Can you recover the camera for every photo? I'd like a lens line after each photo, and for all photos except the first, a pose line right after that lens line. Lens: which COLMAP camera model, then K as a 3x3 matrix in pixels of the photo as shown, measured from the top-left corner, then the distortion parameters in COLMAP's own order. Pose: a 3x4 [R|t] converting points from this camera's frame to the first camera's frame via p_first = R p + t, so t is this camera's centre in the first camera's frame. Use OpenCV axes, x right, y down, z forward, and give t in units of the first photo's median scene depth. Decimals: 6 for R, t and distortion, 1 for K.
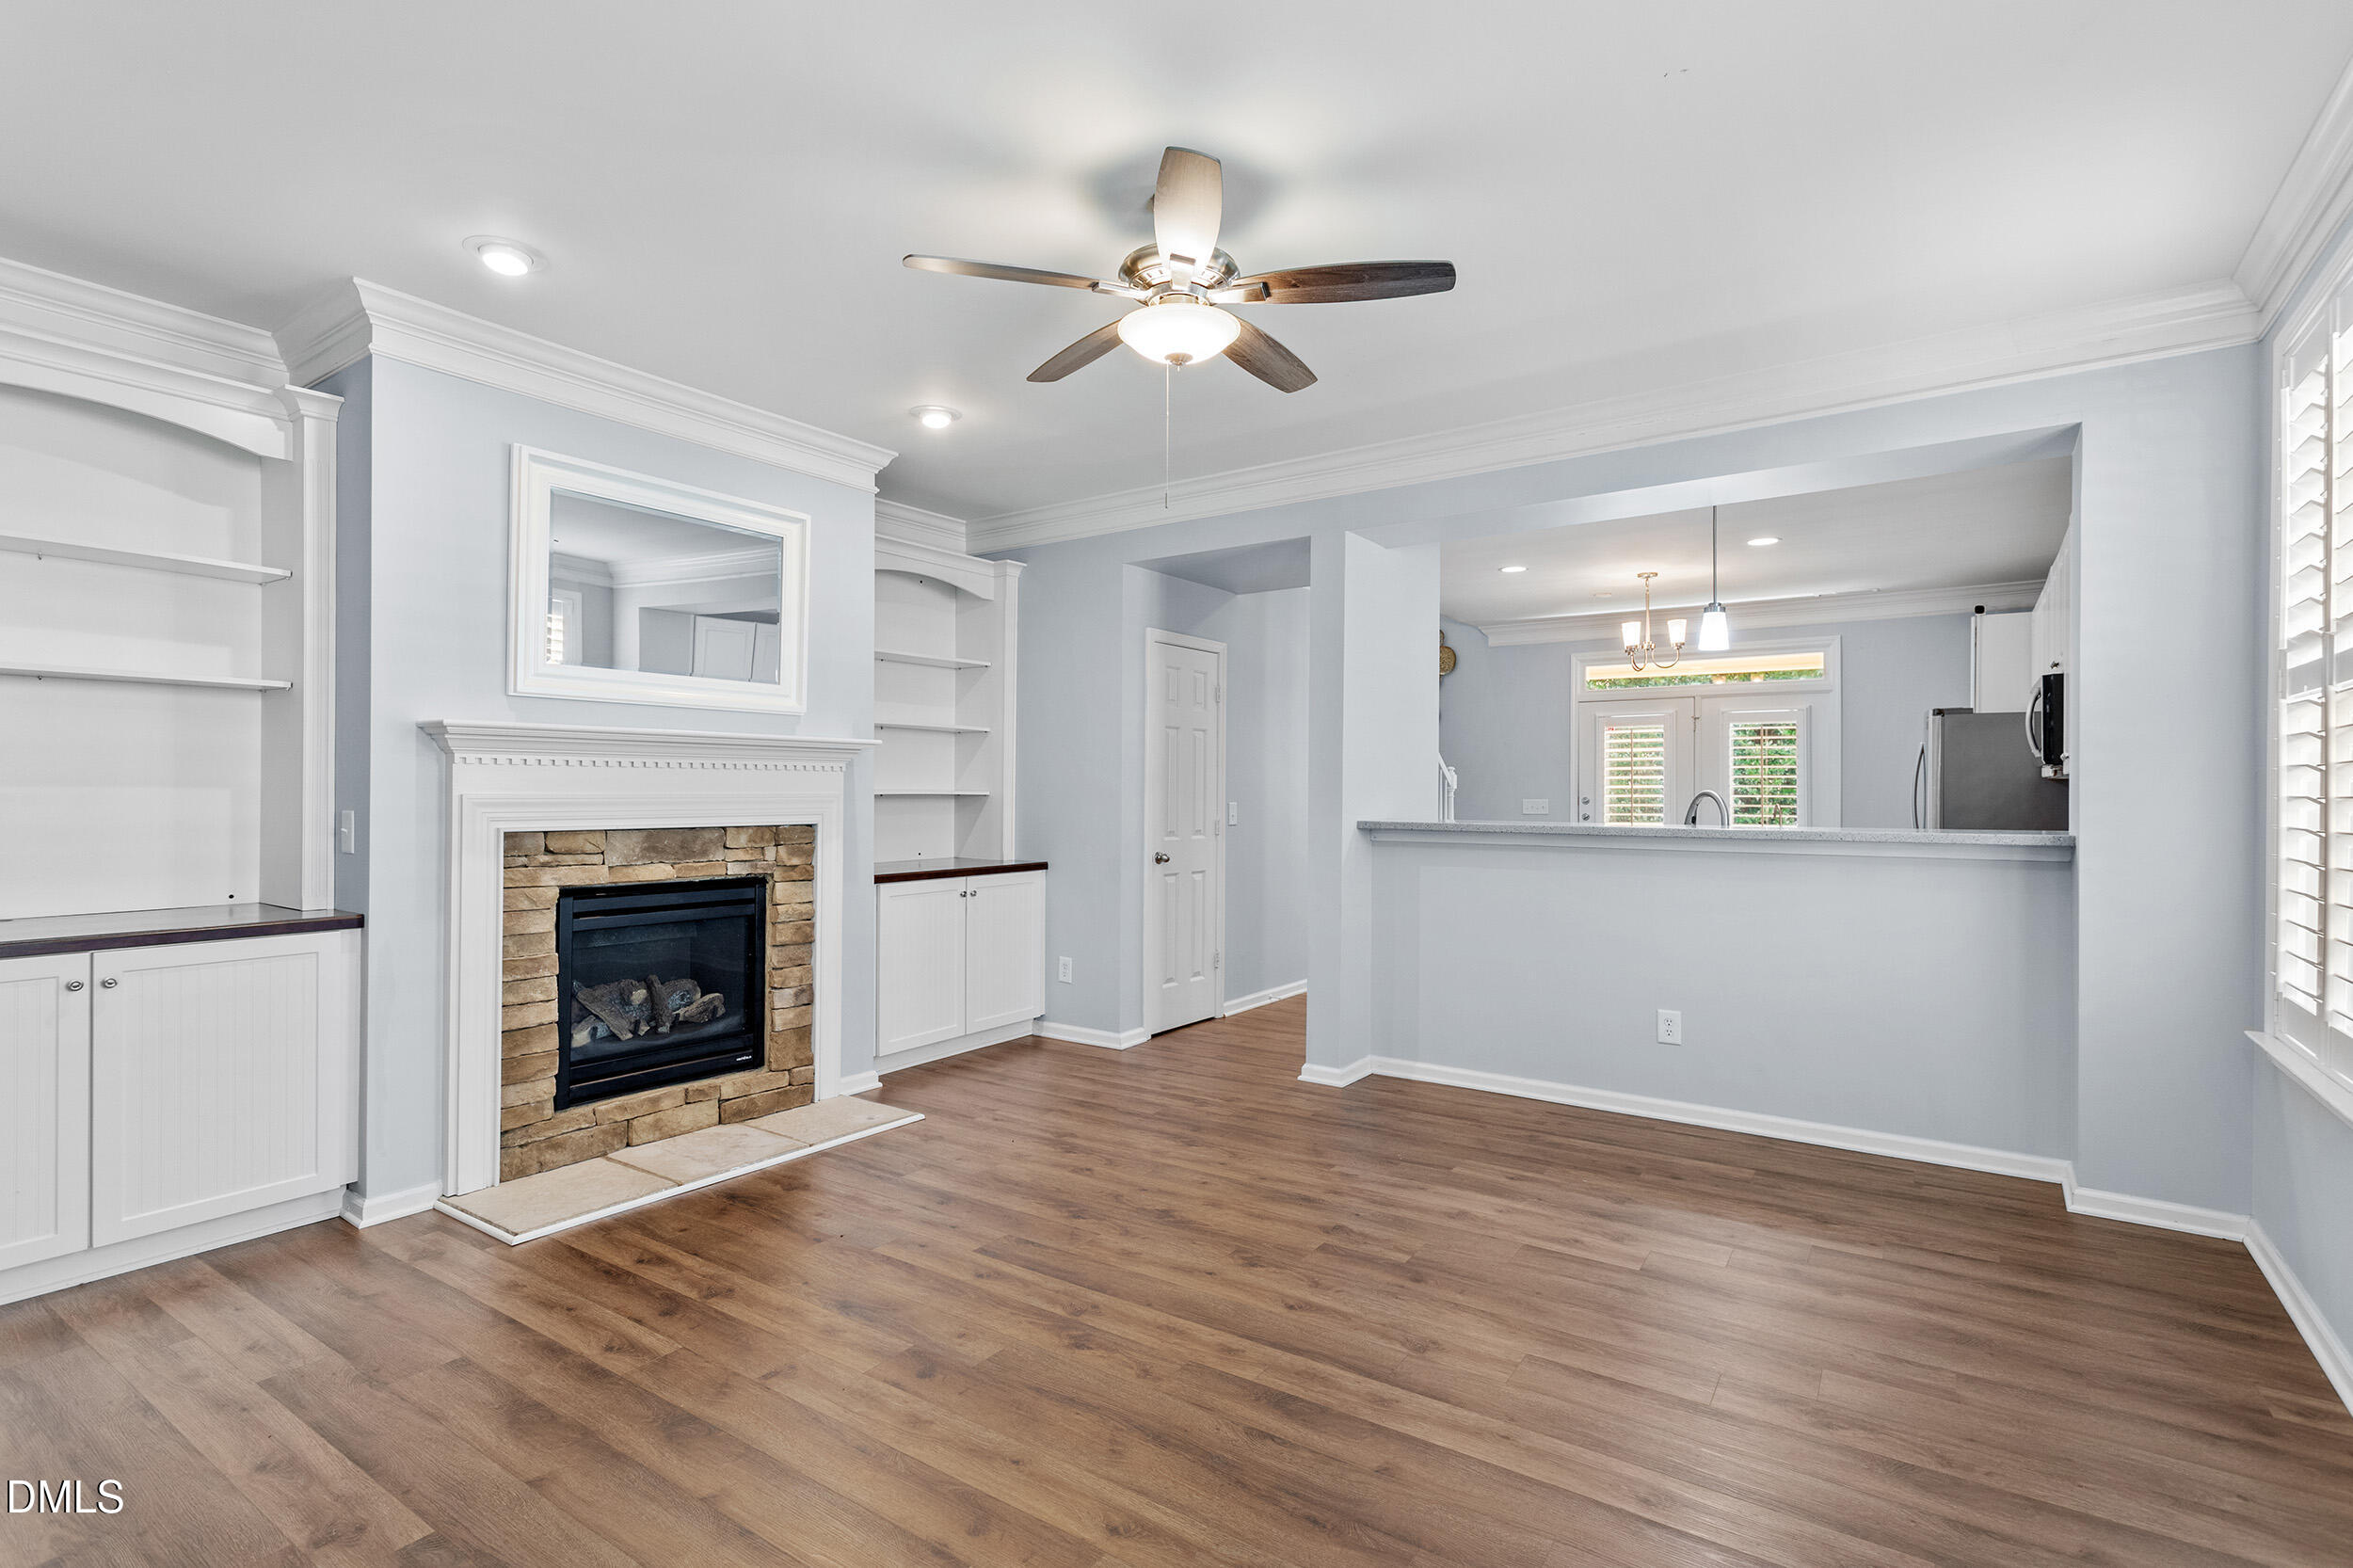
lens RADIAL K [[1115.5, 0, 1176.5], [0, 1115.5, 784.0], [0, 0, 1]] dist [0.000635, 0.000395]
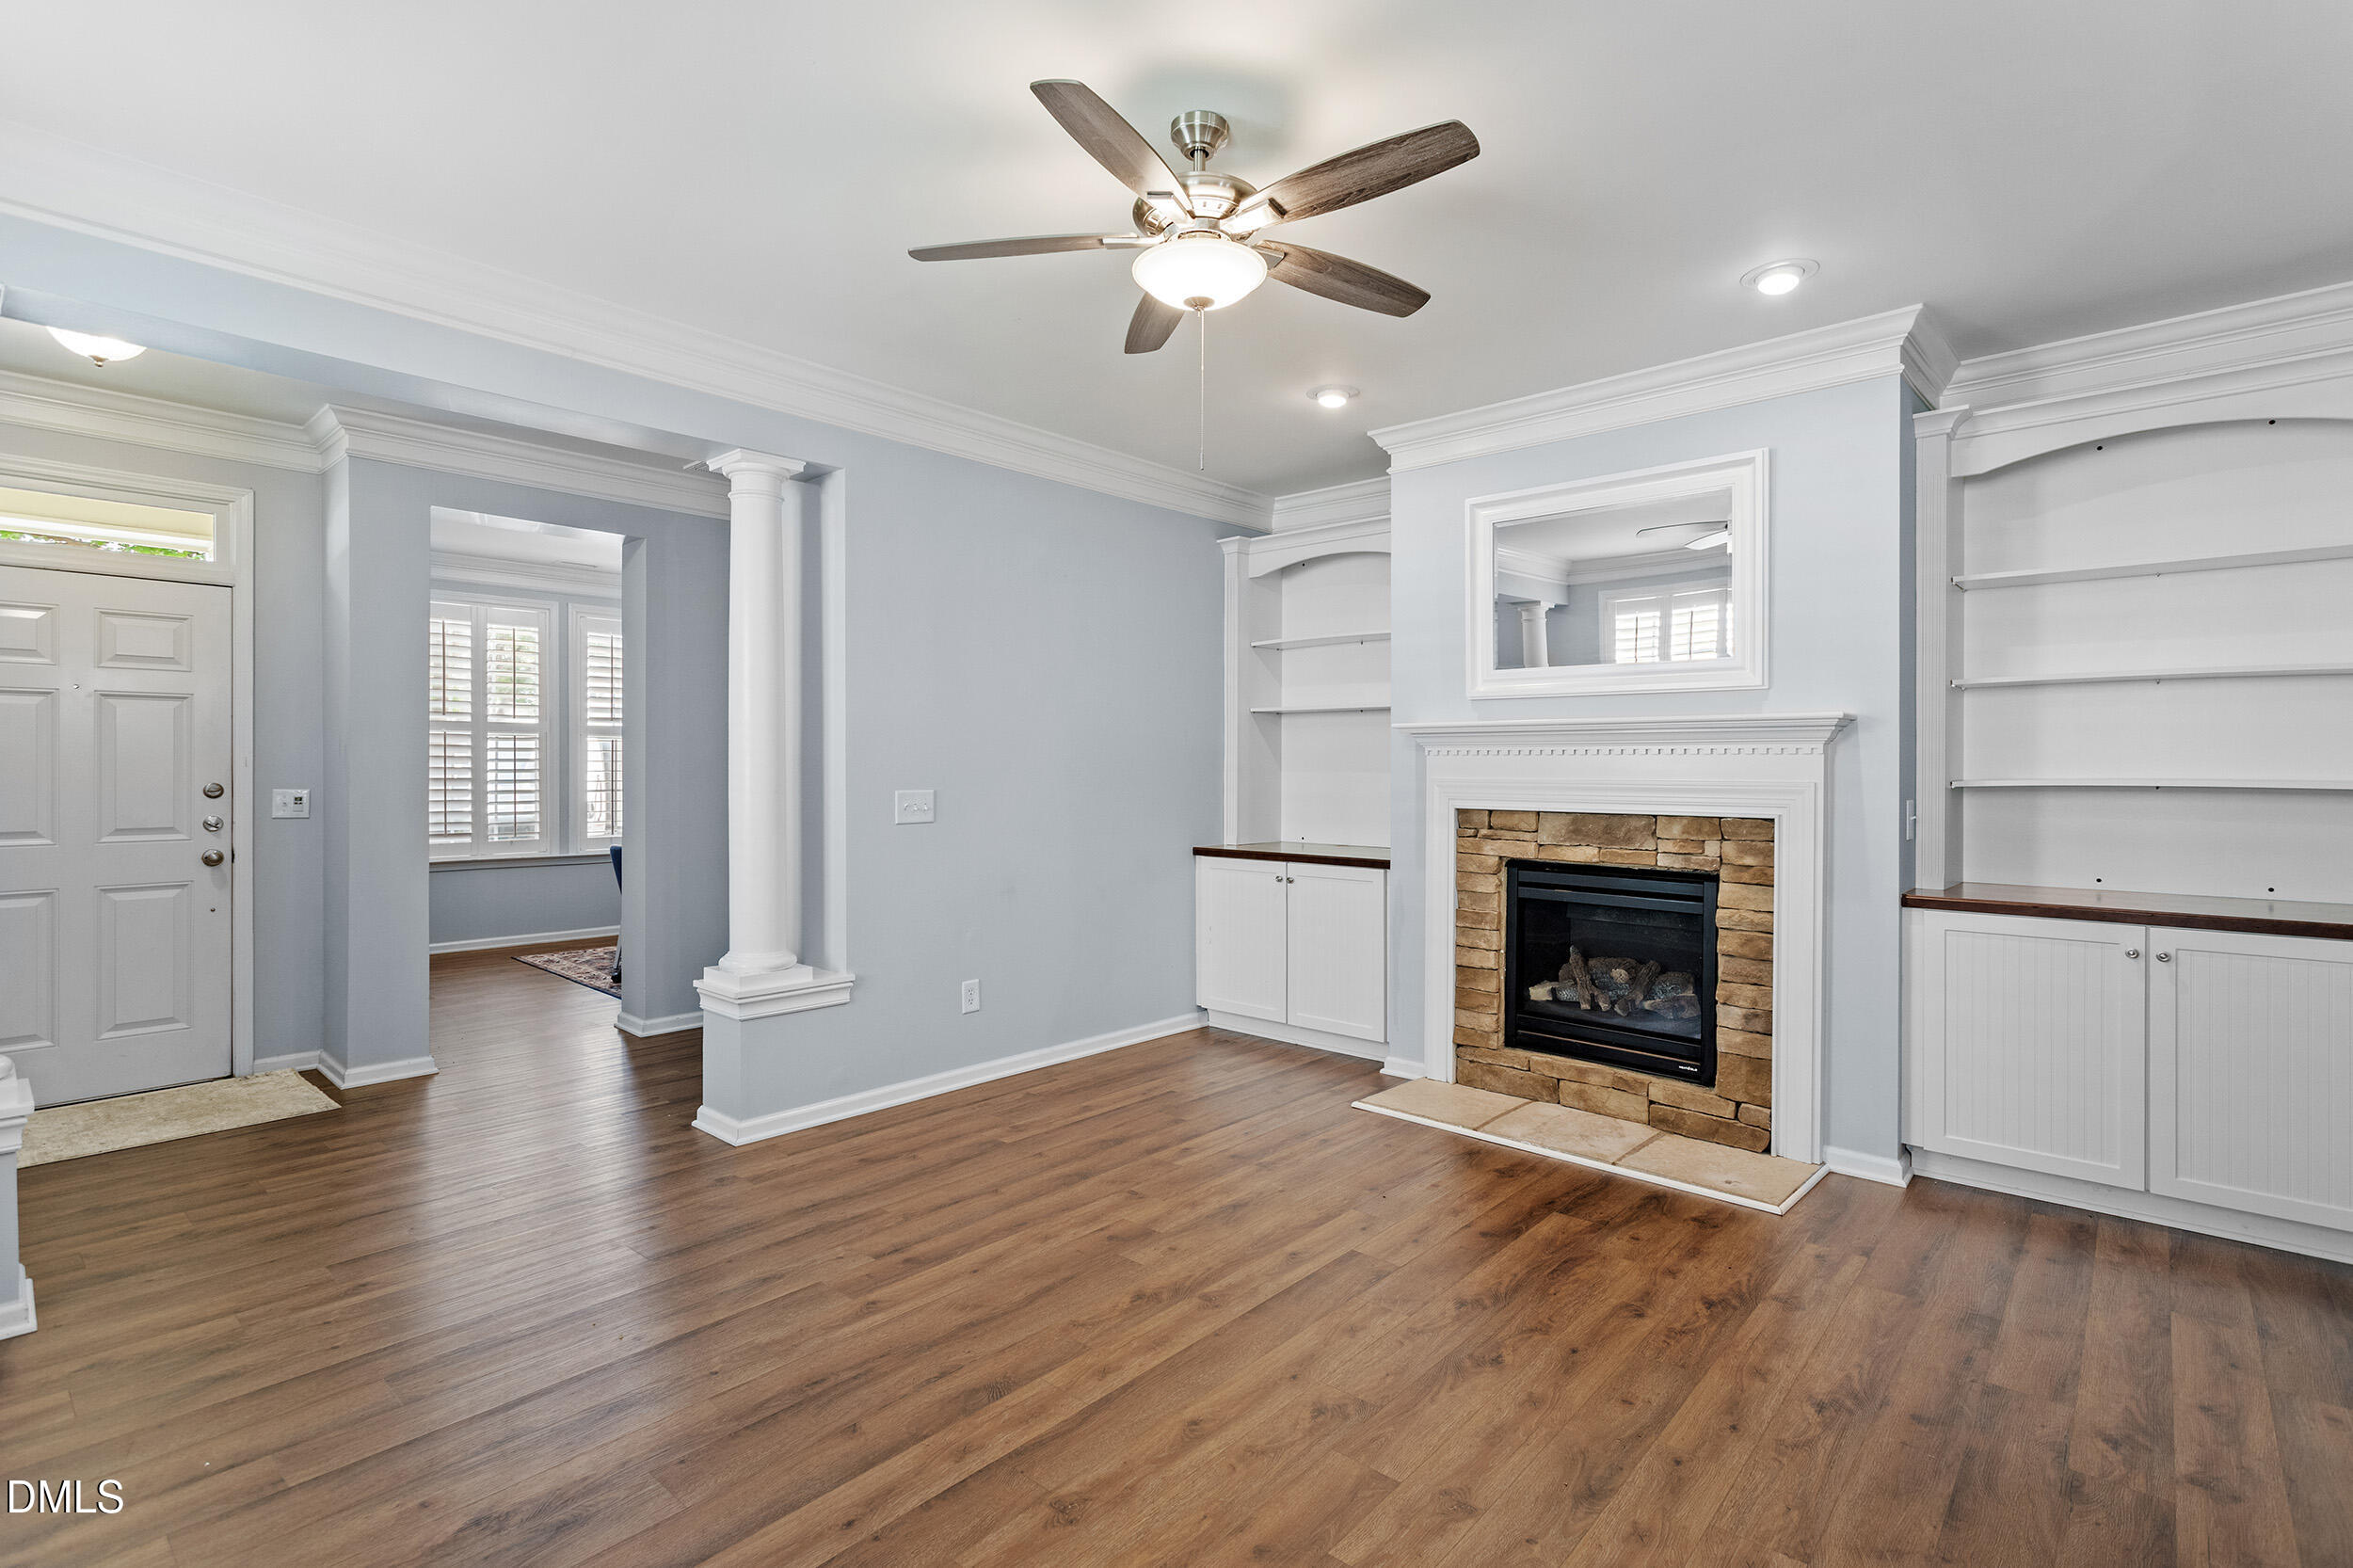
lens RADIAL K [[1108.4, 0, 1173.5], [0, 1108.4, 774.3], [0, 0, 1]] dist [0.004659, 0.000775]
pose [[-0.127099, 0.002087, -0.991888, 0.579580], [0.001954, 0.999996, 0.001853, 0.001046], [0.991888, -0.001703, -0.127103, 0.705049]]
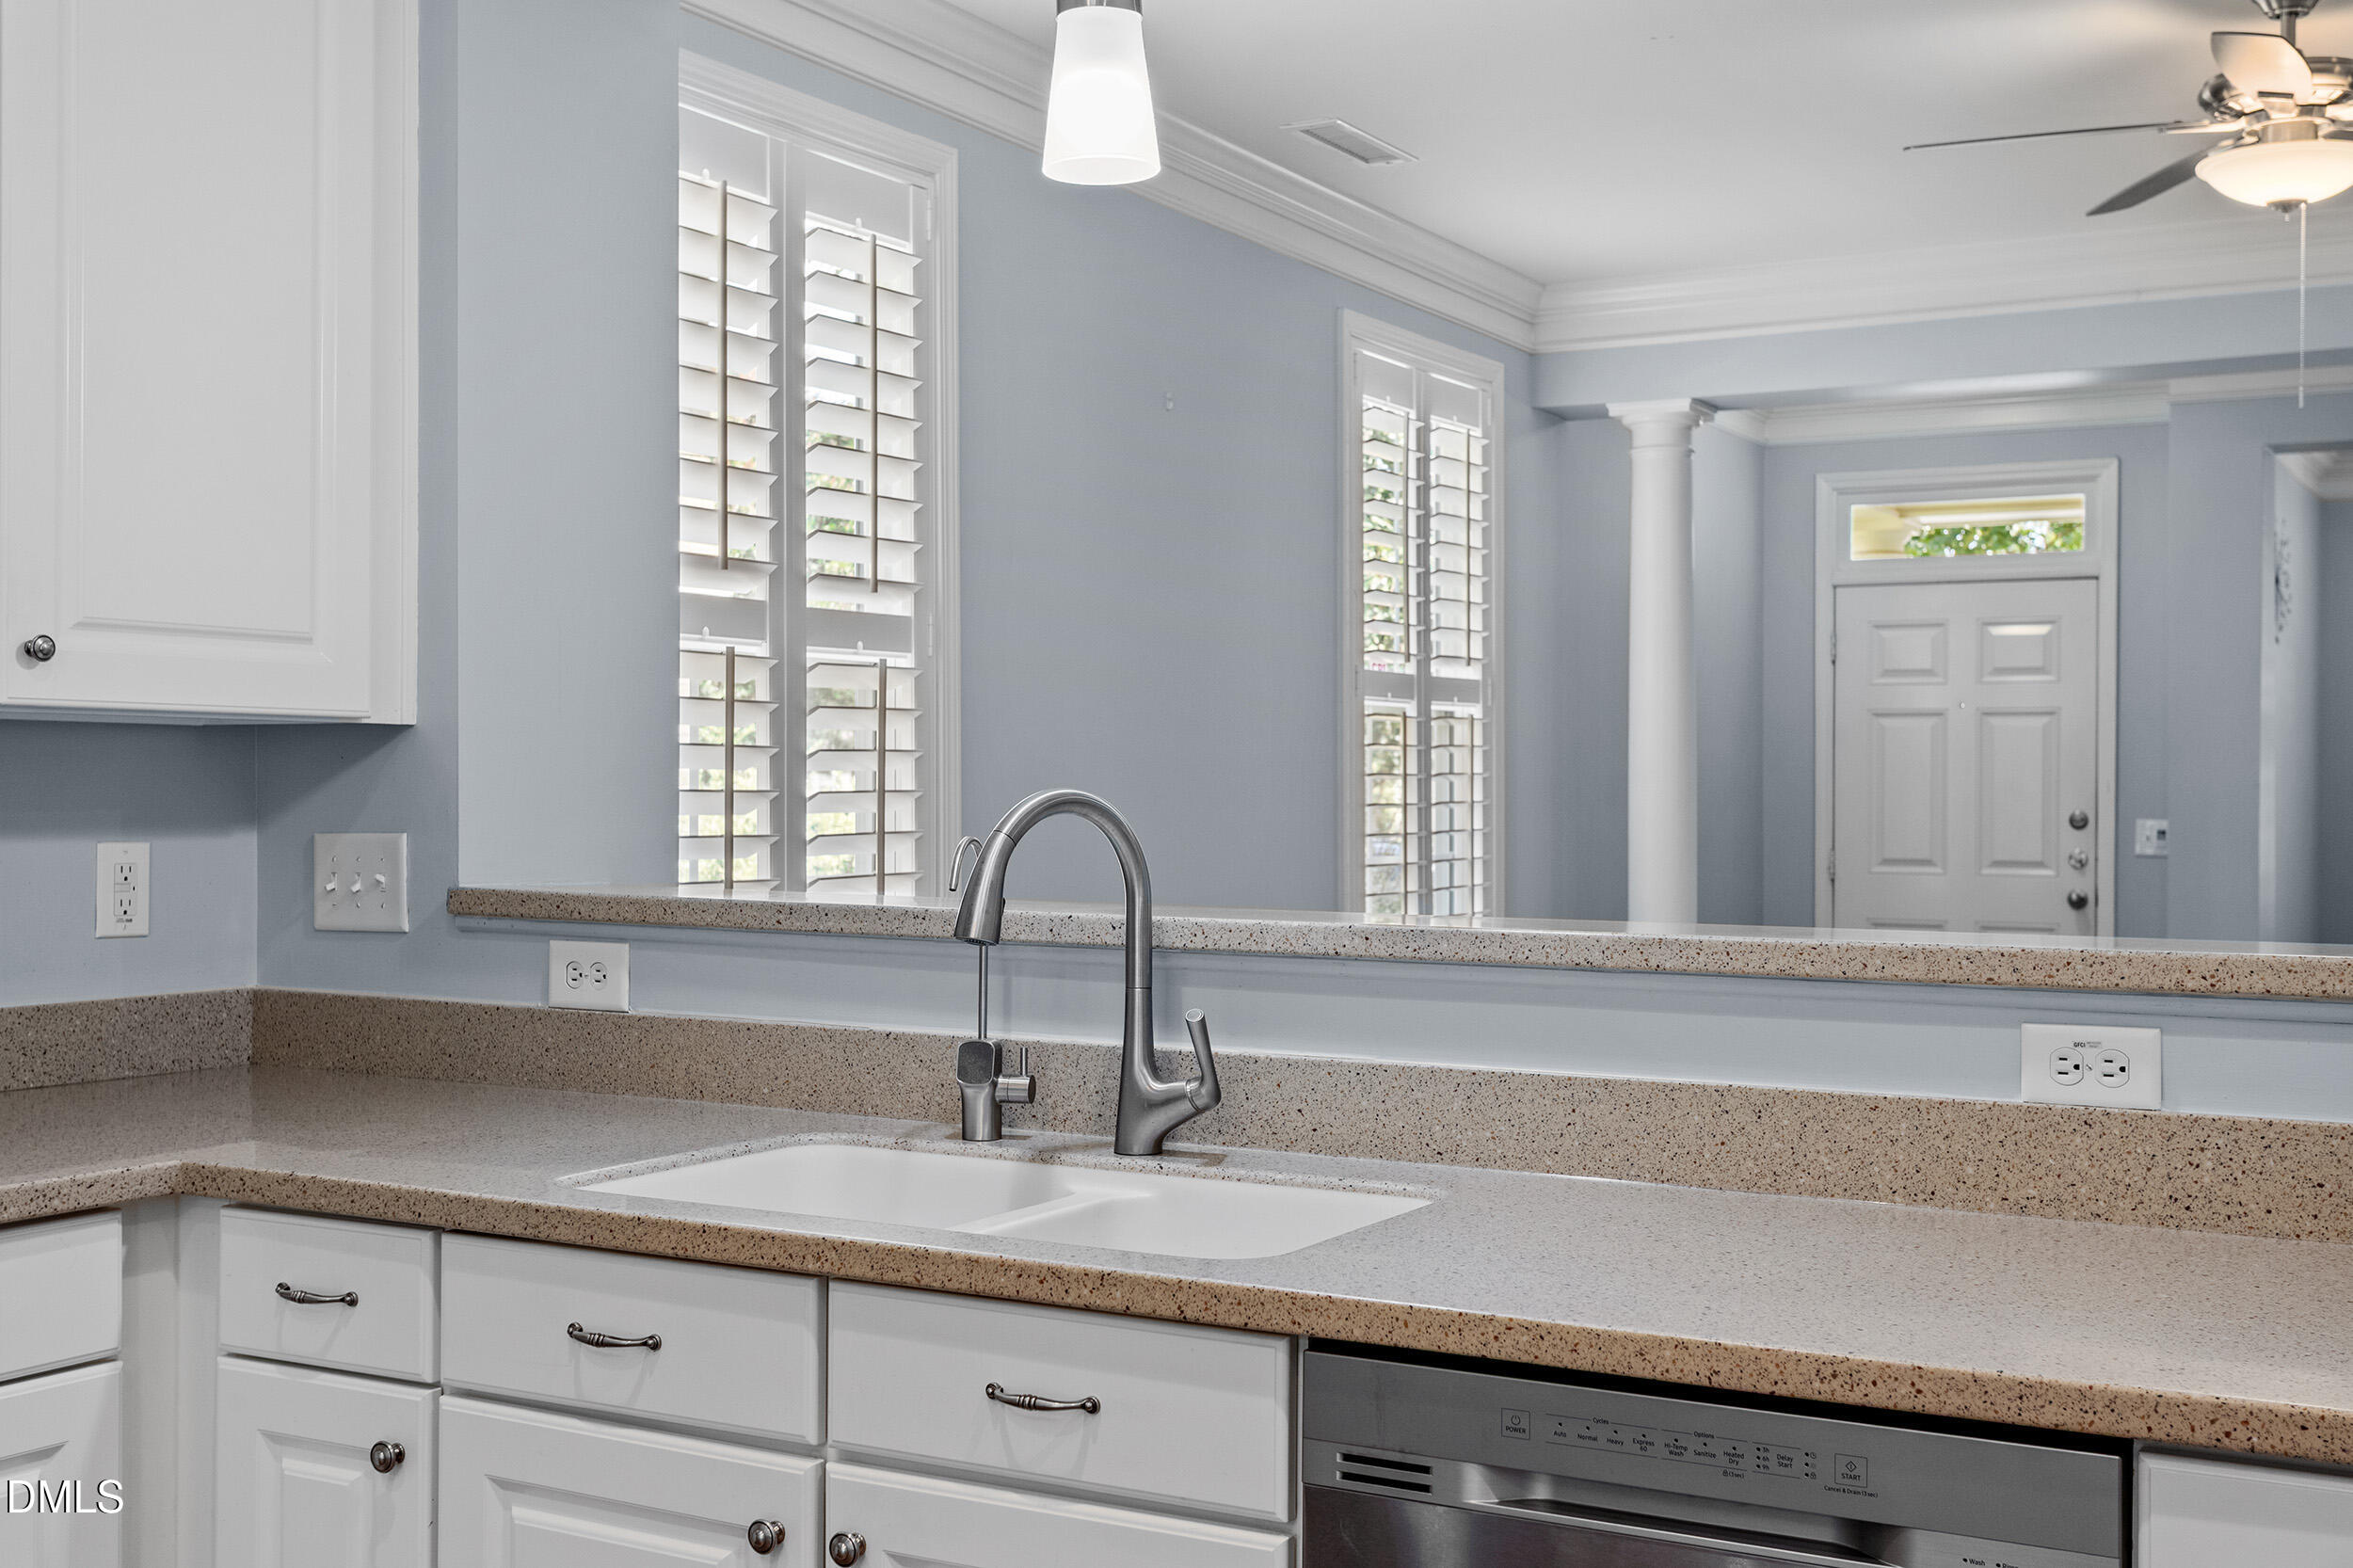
lens RADIAL K [[2536.2, 0, 1176.5], [0, 2536.2, 784.0], [0, 0, 1]] dist [0.012092, 0.005598]
pose [[-0.995469, -0.009477, -0.094609, 0.564870], [-0.008821, 0.999934, -0.007350, 0.009146], [0.094673, -0.006482, -0.995487, 1.658874]]
